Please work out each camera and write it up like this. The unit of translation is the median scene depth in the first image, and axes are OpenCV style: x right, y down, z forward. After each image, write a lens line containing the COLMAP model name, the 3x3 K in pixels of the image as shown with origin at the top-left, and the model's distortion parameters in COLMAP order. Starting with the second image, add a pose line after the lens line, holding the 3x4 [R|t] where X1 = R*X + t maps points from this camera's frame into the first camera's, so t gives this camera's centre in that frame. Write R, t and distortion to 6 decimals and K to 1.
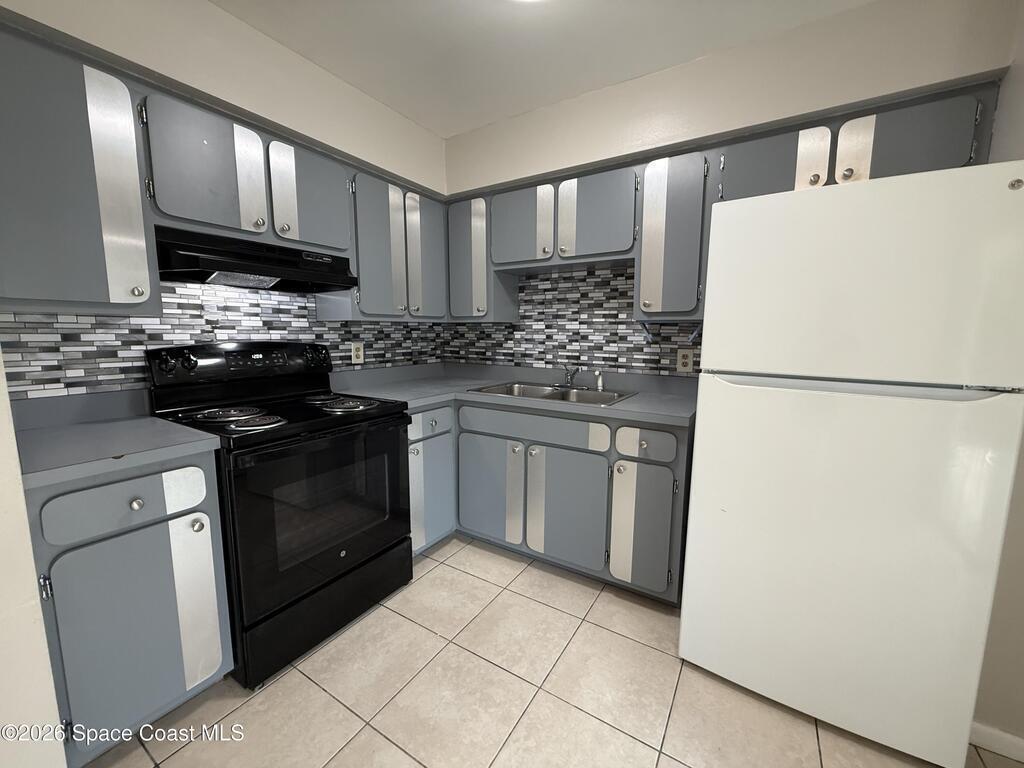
lens RADIAL K [[407.2, 0, 510.5], [0, 407.2, 383.2], [0, 0, 1]] dist [0.001031, 0.000439]
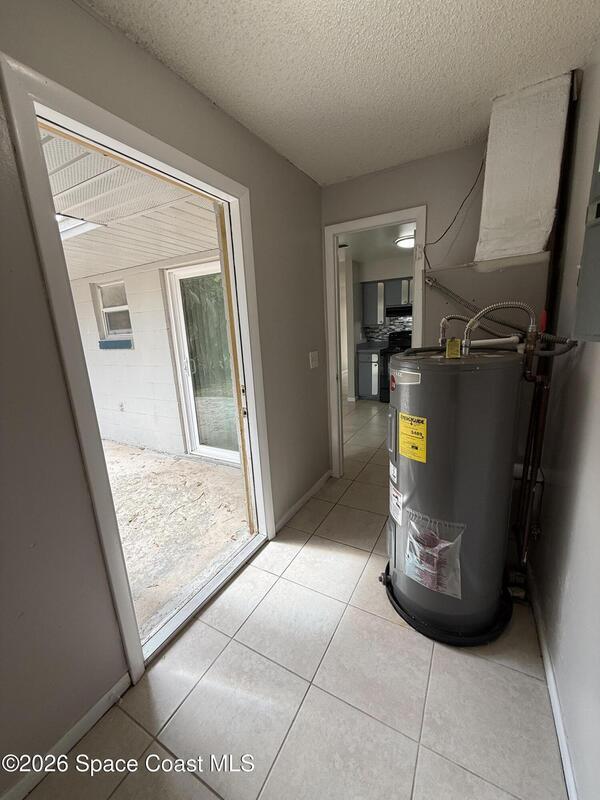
lens RADIAL K [[318.1, 0, 299.8], [0, 318.1, 399.7], [0, 0, 1]] dist [0.001031, 0.000439]
pose [[0.043422, 0.215264, -0.975590, 2.245671], [-0.083809, 0.973854, 0.211150, -0.013255], [0.995535, 0.072595, 0.060328, -0.162224]]
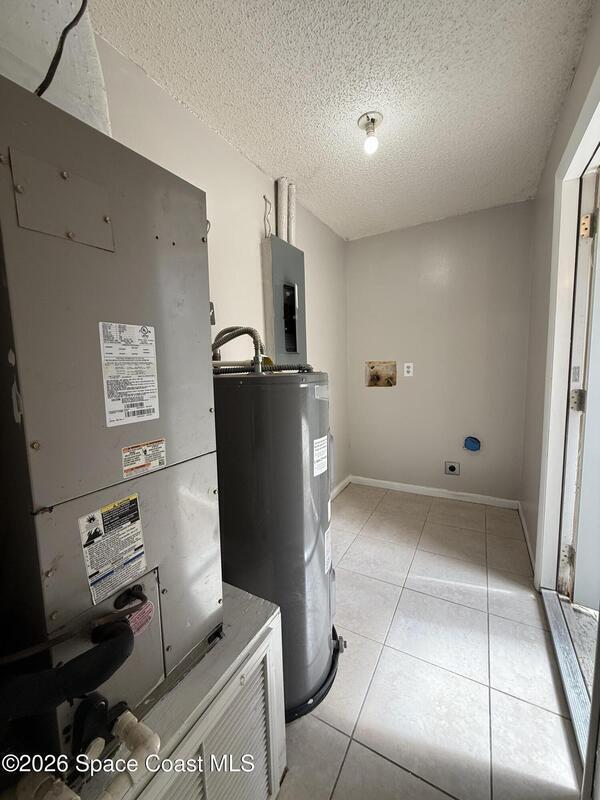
lens RADIAL K [[318.1, 0, 300.1], [0, 318.1, 397.0], [0, 0, 1]] dist [0.001031, 0.000439]
pose [[-0.033200, -0.112323, 0.993117, 0.931495], [0.169270, 0.978678, 0.116348, -0.005992], [-0.985010, 0.171968, -0.013479, 0.144493]]
